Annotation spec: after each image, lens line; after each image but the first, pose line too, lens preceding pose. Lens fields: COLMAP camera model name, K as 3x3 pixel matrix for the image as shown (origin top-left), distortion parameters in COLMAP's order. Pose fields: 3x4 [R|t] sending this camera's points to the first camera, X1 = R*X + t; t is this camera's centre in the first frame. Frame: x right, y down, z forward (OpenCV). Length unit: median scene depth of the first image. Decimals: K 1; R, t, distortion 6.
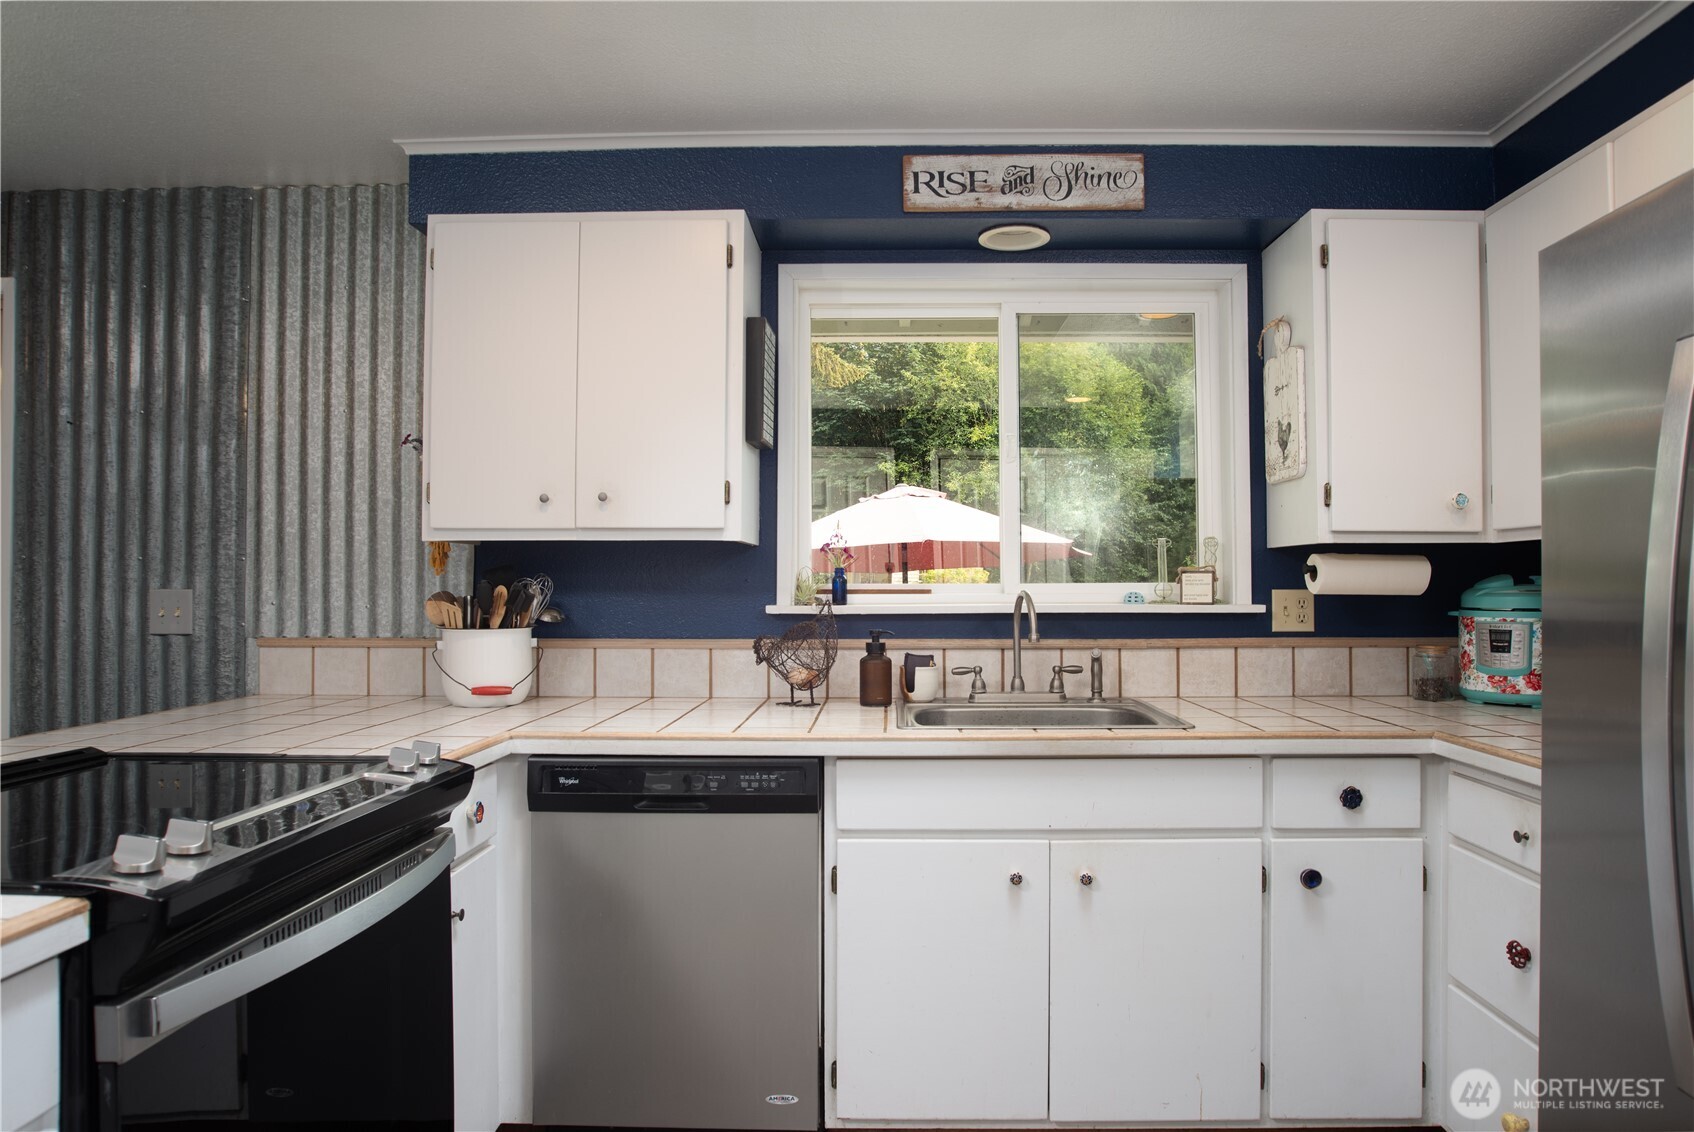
lens RADIAL K [[1011.4, 0, 876.1], [0, 1011.4, 567.7], [0, 0, 1]] dist [-0.064216, 0.033630]
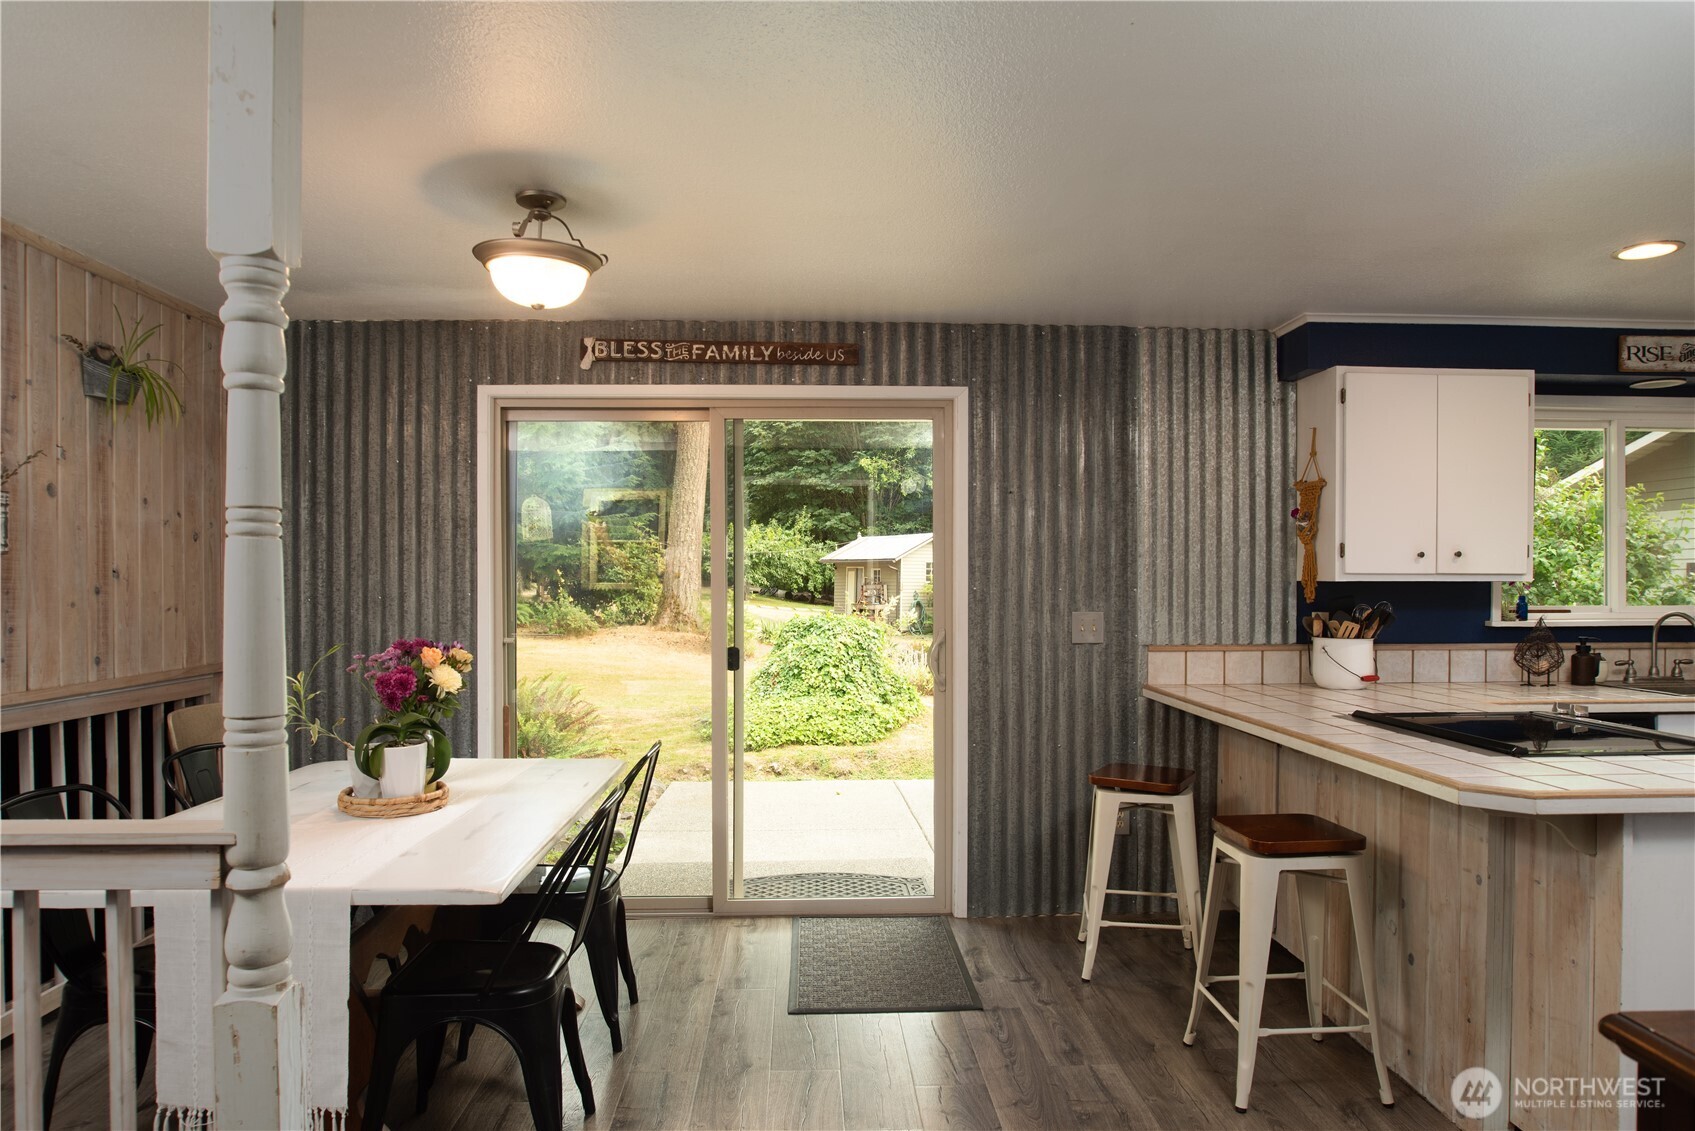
lens RADIAL K [[1044.3, 0, 851.6], [0, 1044.3, 582.0], [0, 0, 1]] dist [-0.062169, 0.032695]
pose [[0.998059, 0.000835, 0.062278, -1.239329], [-0.001932, 0.999844, 0.017549, -0.049669], [-0.062253, -0.017635, 0.997905, -0.507445]]
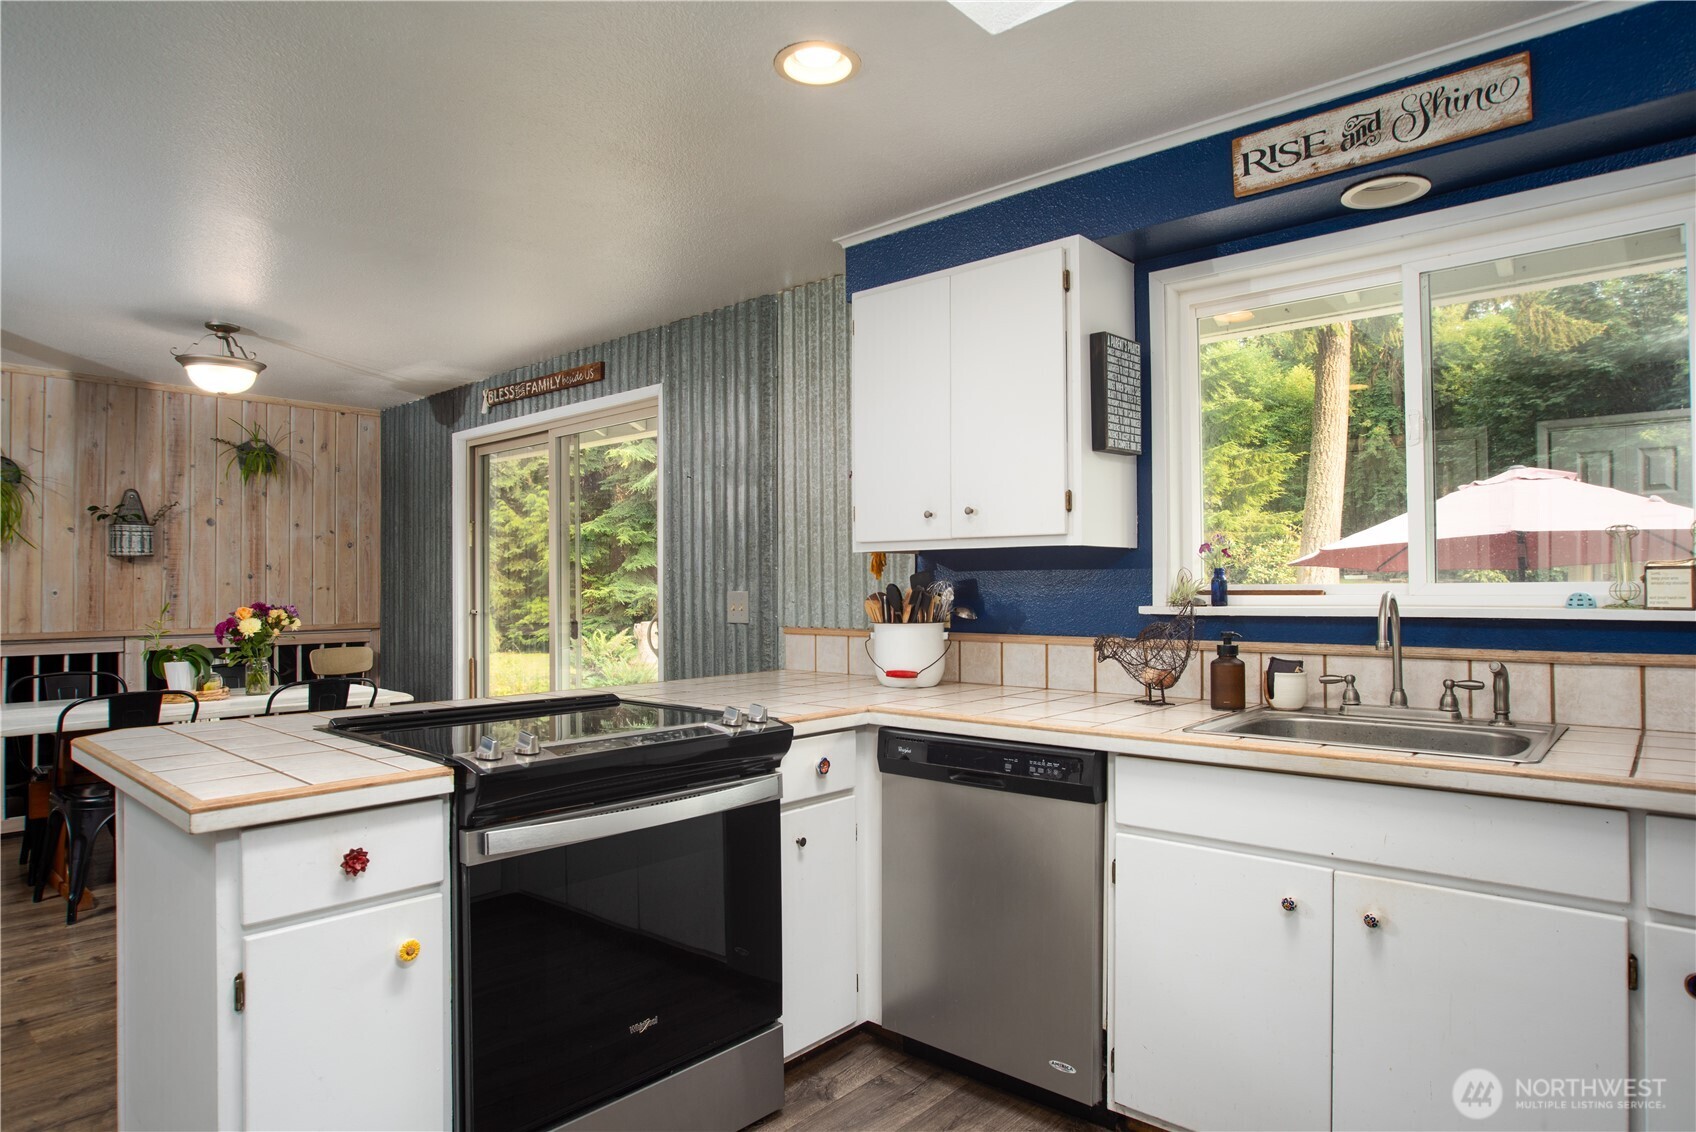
lens RADIAL K [[979.0, 0, 856.9], [0, 979.0, 572.0], [0, 0, 1]] dist [-0.059049, 0.027918]
pose [[0.763108, -0.012743, -0.646145, 0.335403], [0.015222, 0.999883, -0.001741, -0.000185], [0.646091, -0.008507, 0.763213, 0.056309]]
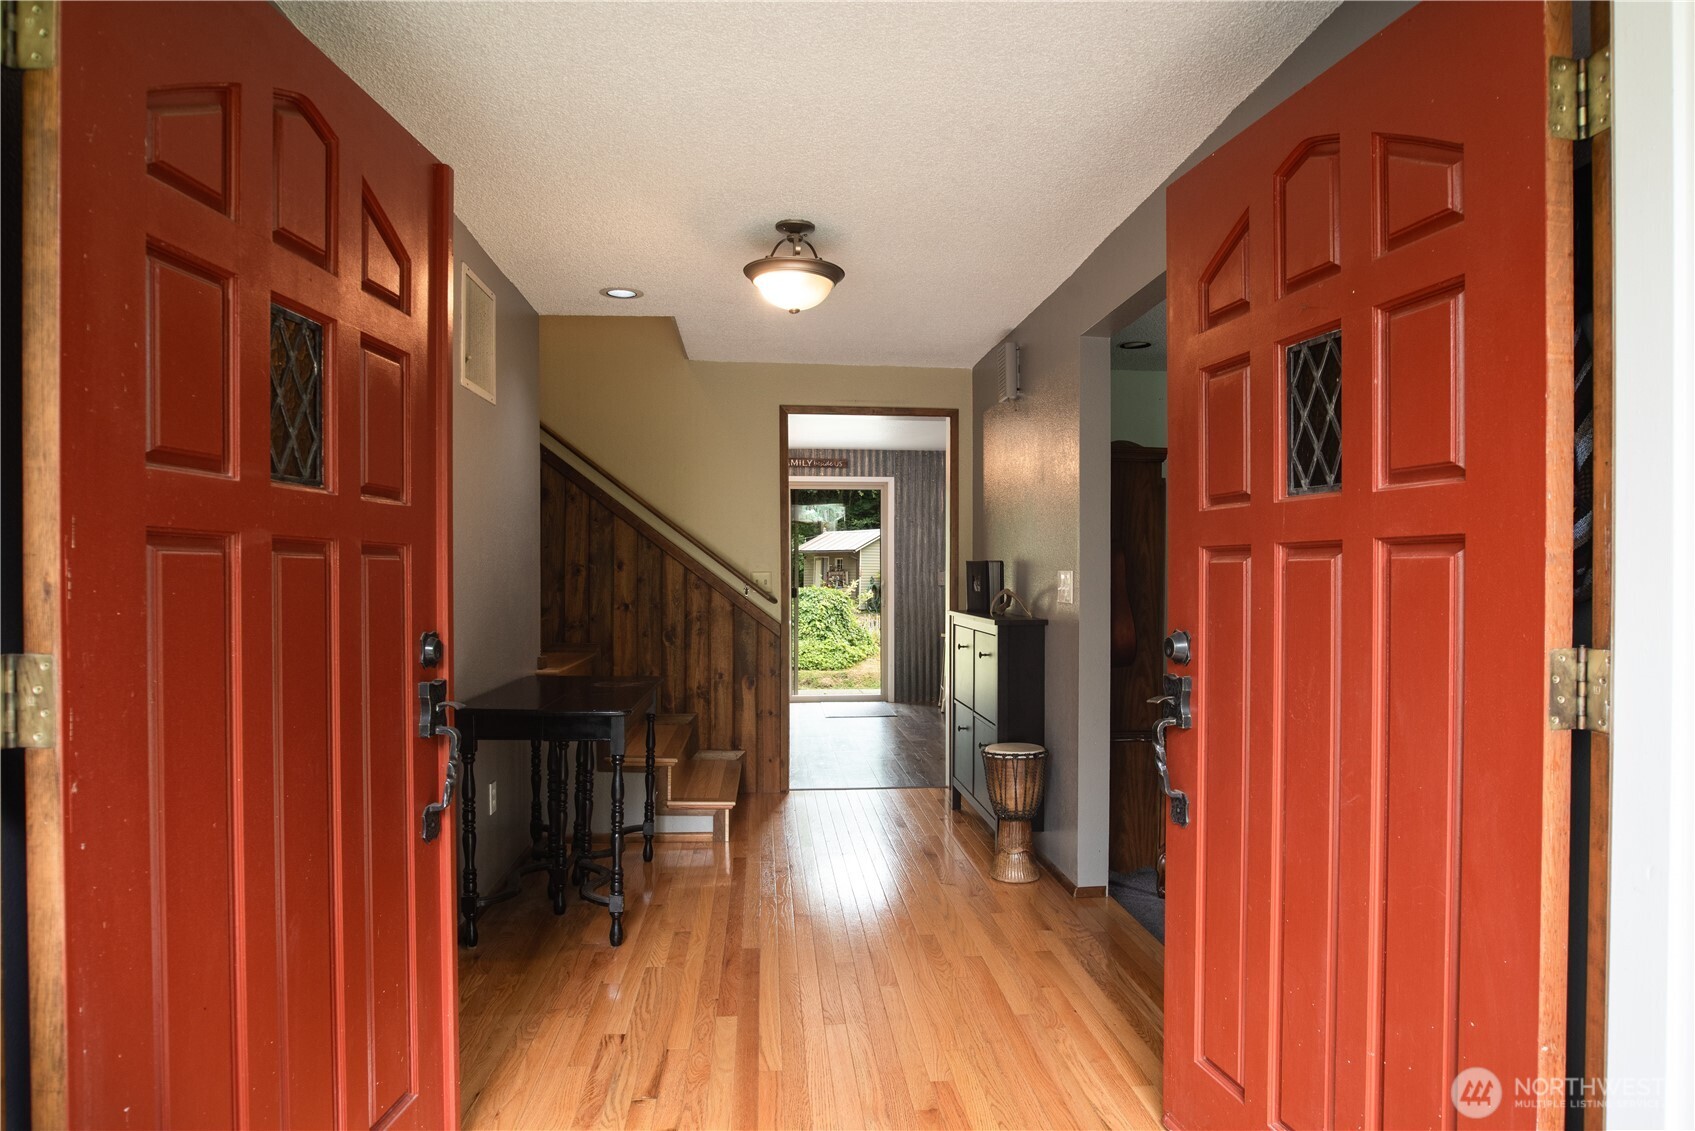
lens RADIAL K [[978.5, 0, 856.4], [0, 978.5, 571.4], [0, 0, 1]] dist [-0.059049, 0.027918]
pose [[0.994201, -0.000246, 0.107541, -1.480714], [-0.001548, 0.999861, 0.016600, -0.037401], [-0.107530, -0.016670, 0.994062, -2.446601]]
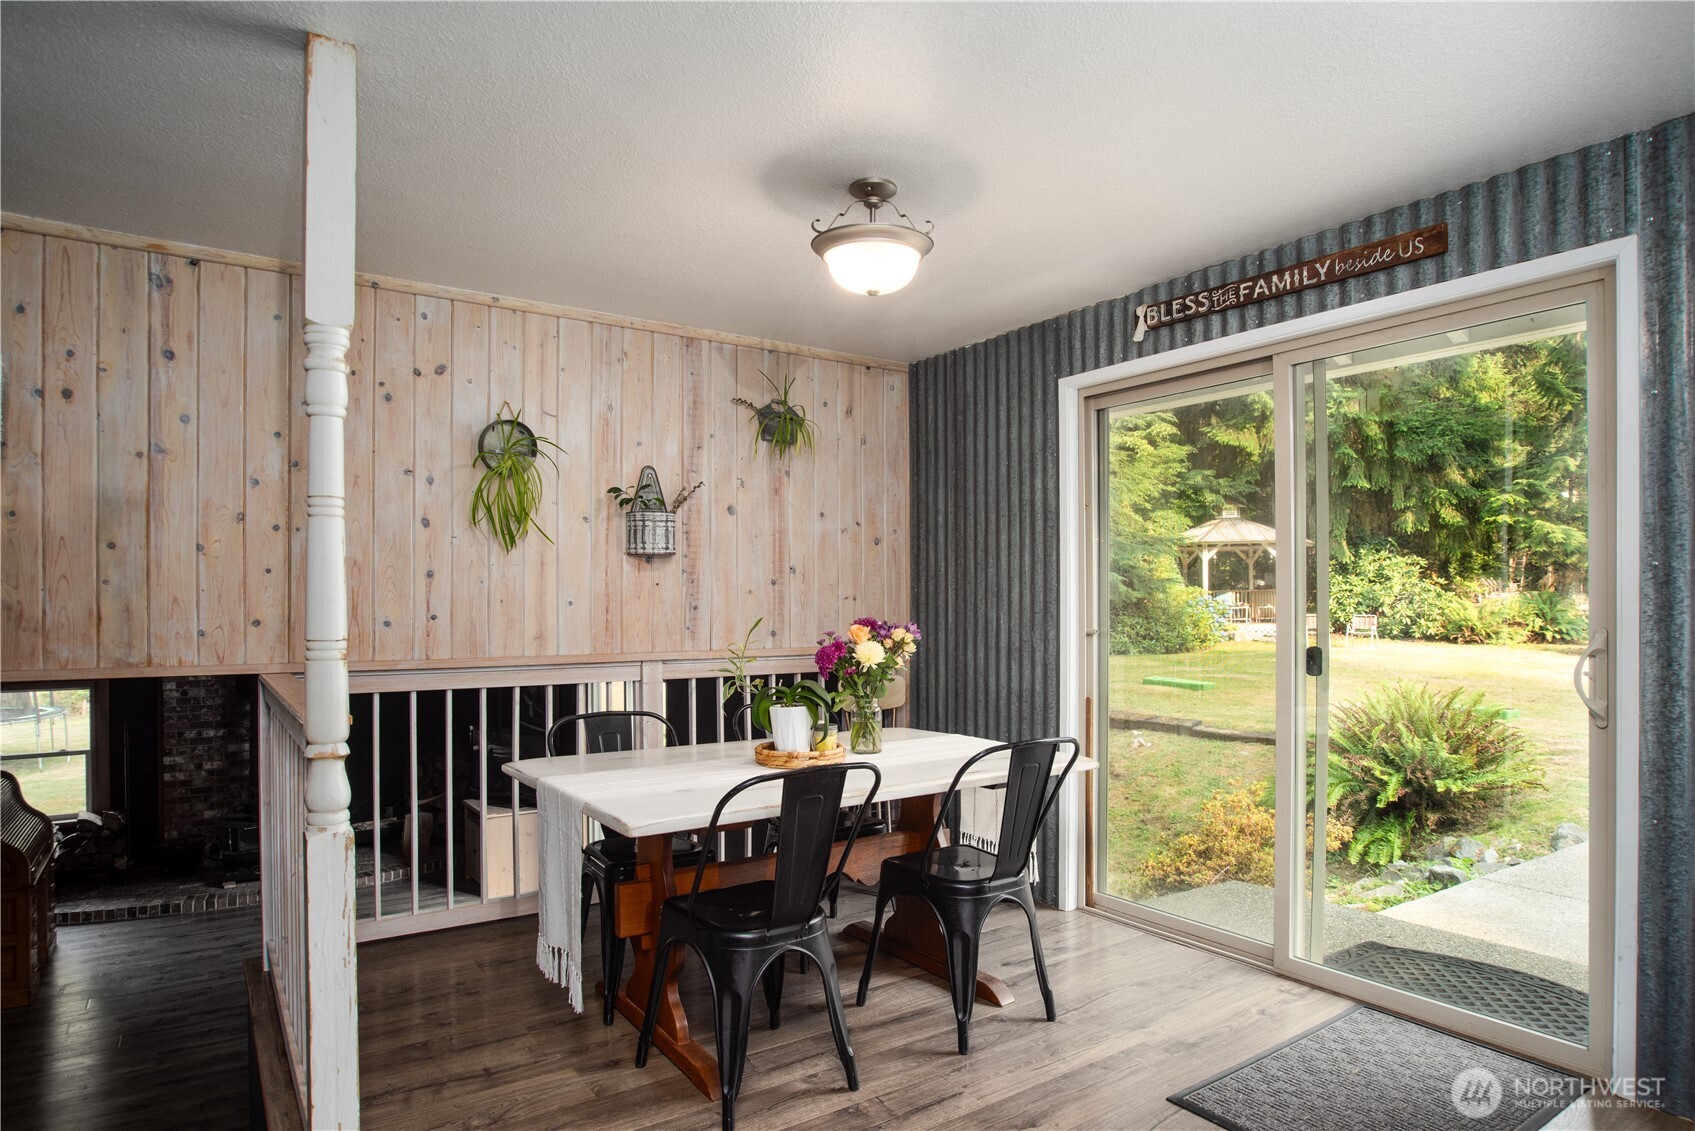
lens RADIAL K [[987.6, 0, 863.4], [0, 987.6, 602.4], [0, 0, 1]] dist [-0.062740, 0.025607]
pose [[0.584132, 0.000272, -0.811659, -0.647477], [0.016192, 0.999797, 0.011988, 0.002266], [0.811498, -0.020145, 0.584009, -0.034996]]
